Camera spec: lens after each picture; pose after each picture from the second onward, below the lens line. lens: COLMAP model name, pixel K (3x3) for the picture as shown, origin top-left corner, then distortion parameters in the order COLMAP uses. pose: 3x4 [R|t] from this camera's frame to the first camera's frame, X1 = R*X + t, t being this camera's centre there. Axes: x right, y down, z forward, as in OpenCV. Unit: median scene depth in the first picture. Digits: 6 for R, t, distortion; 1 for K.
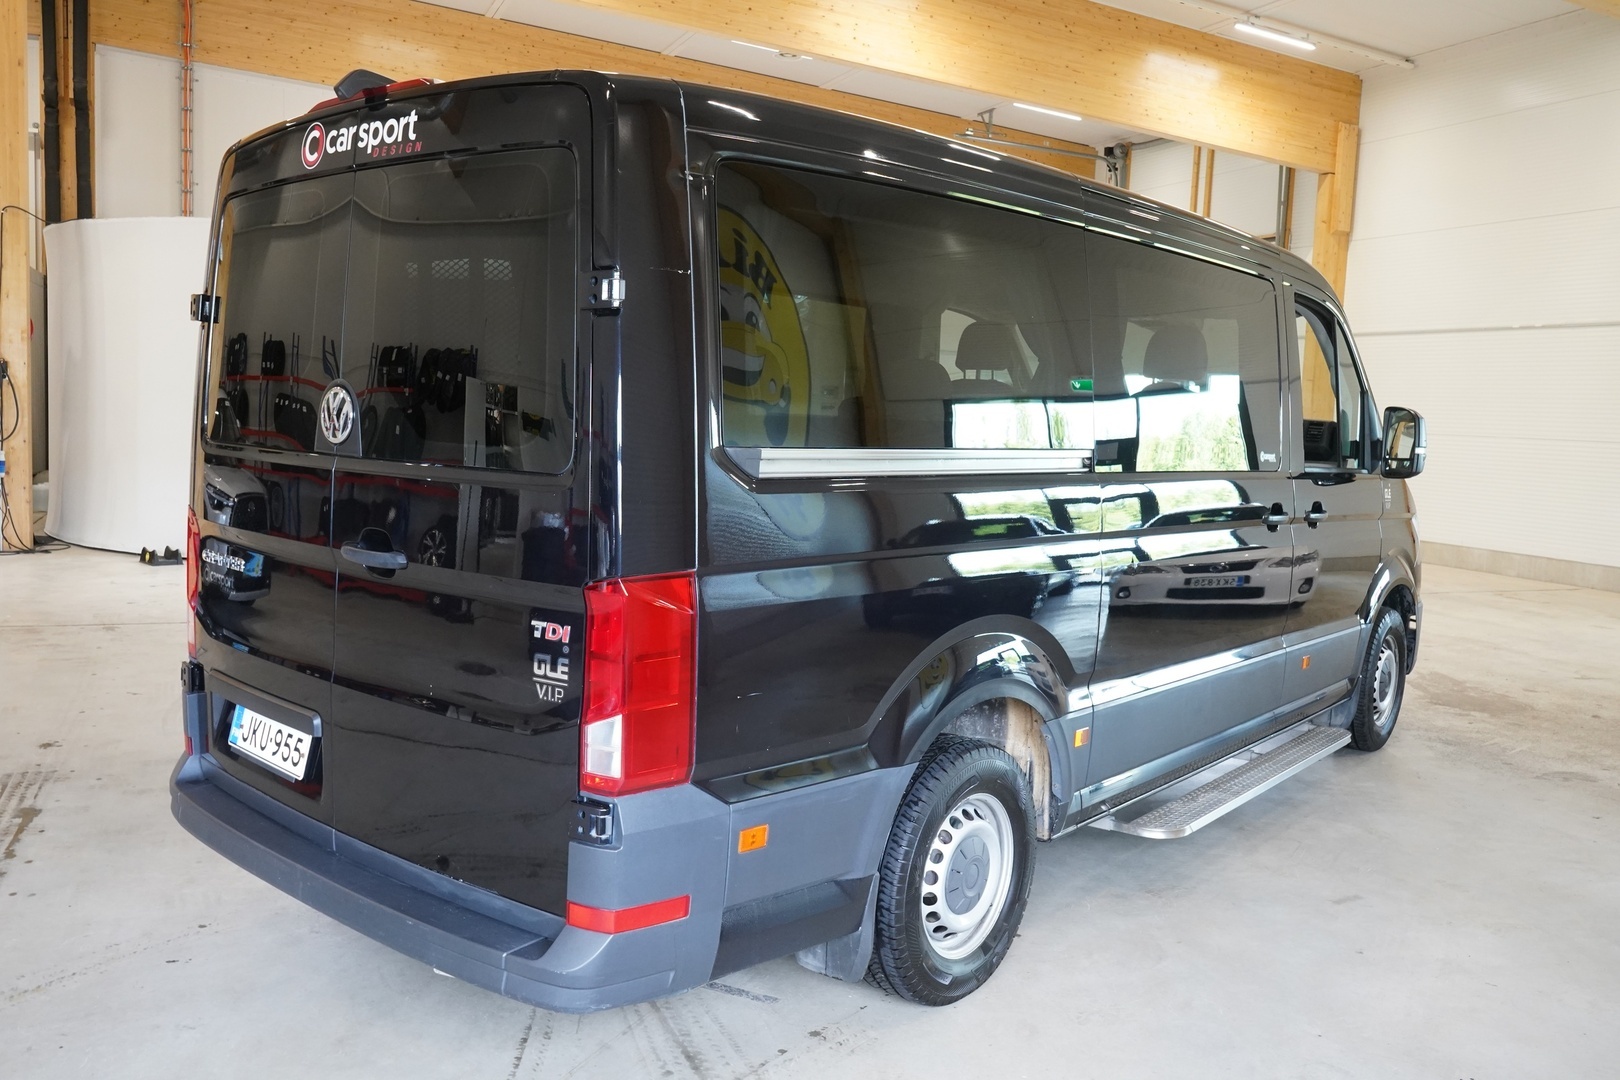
lens RADIAL K [[1305.5, 0, 807.3], [0, 1305.5, 540.2], [0, 0, 1]] dist [-0.015196, 0.019411]
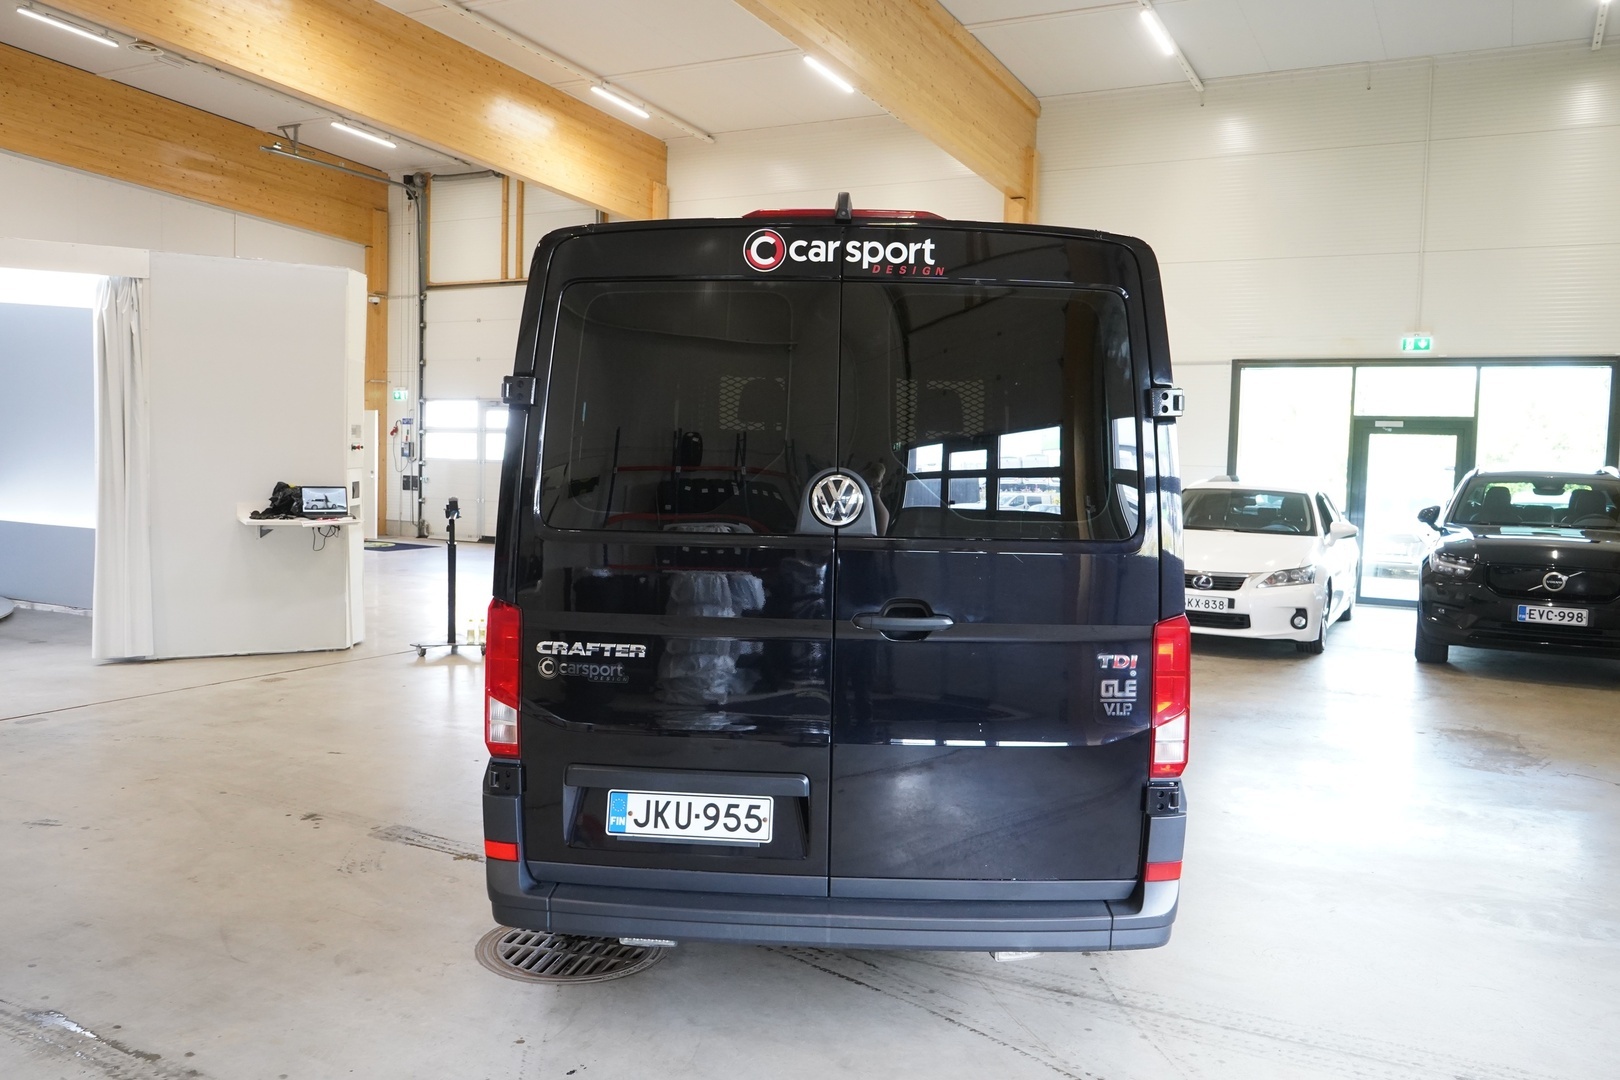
lens RADIAL K [[1305.5, 0, 808.9], [0, 1305.5, 542.9], [0, 0, 1]] dist [-0.015196, 0.019411]
pose [[0.782774, -0.069855, 0.618374, -1.073431], [0.074257, 0.997065, 0.018636, -0.082673], [-0.617860, 0.031331, 0.785663, 0.144583]]
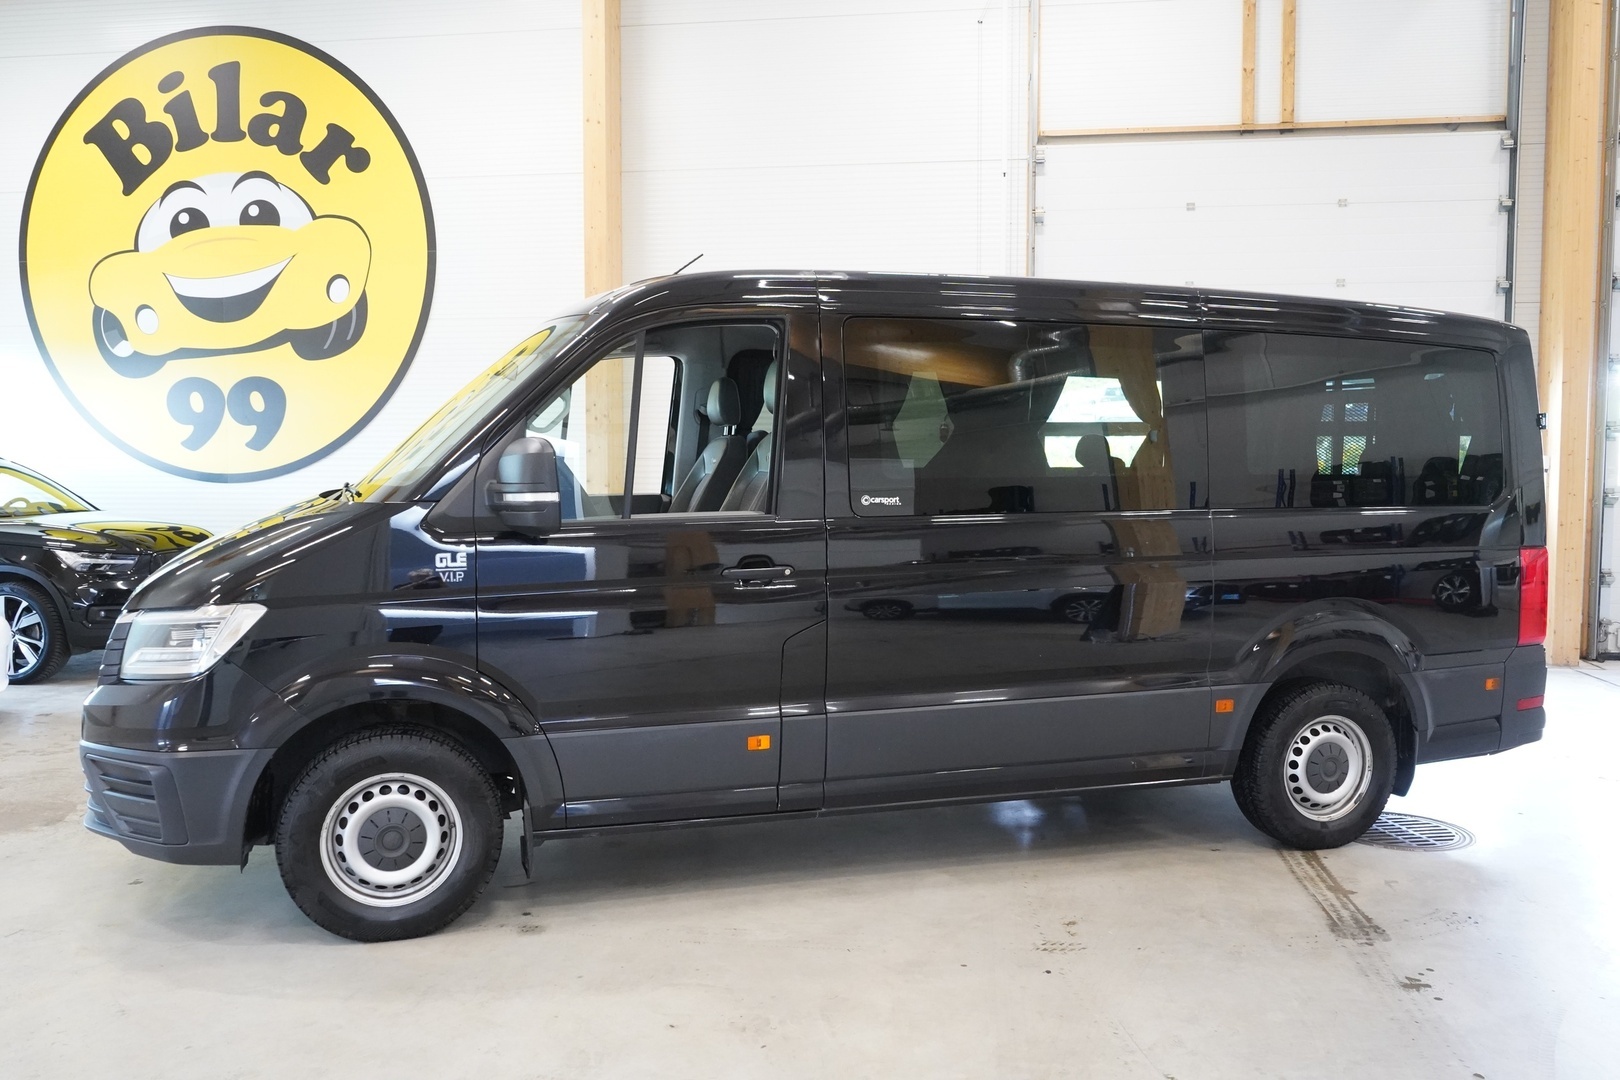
lens RADIAL K [[1305.5, 0, 813.8], [0, 1305.5, 536.7], [0, 0, 1]] dist [-0.015196, 0.019411]
pose [[-0.861054, -0.076189, 0.502774, -0.615892], [0.014569, 0.984610, 0.174156, -0.390222], [-0.508305, 0.157282, -0.846692, 3.369989]]
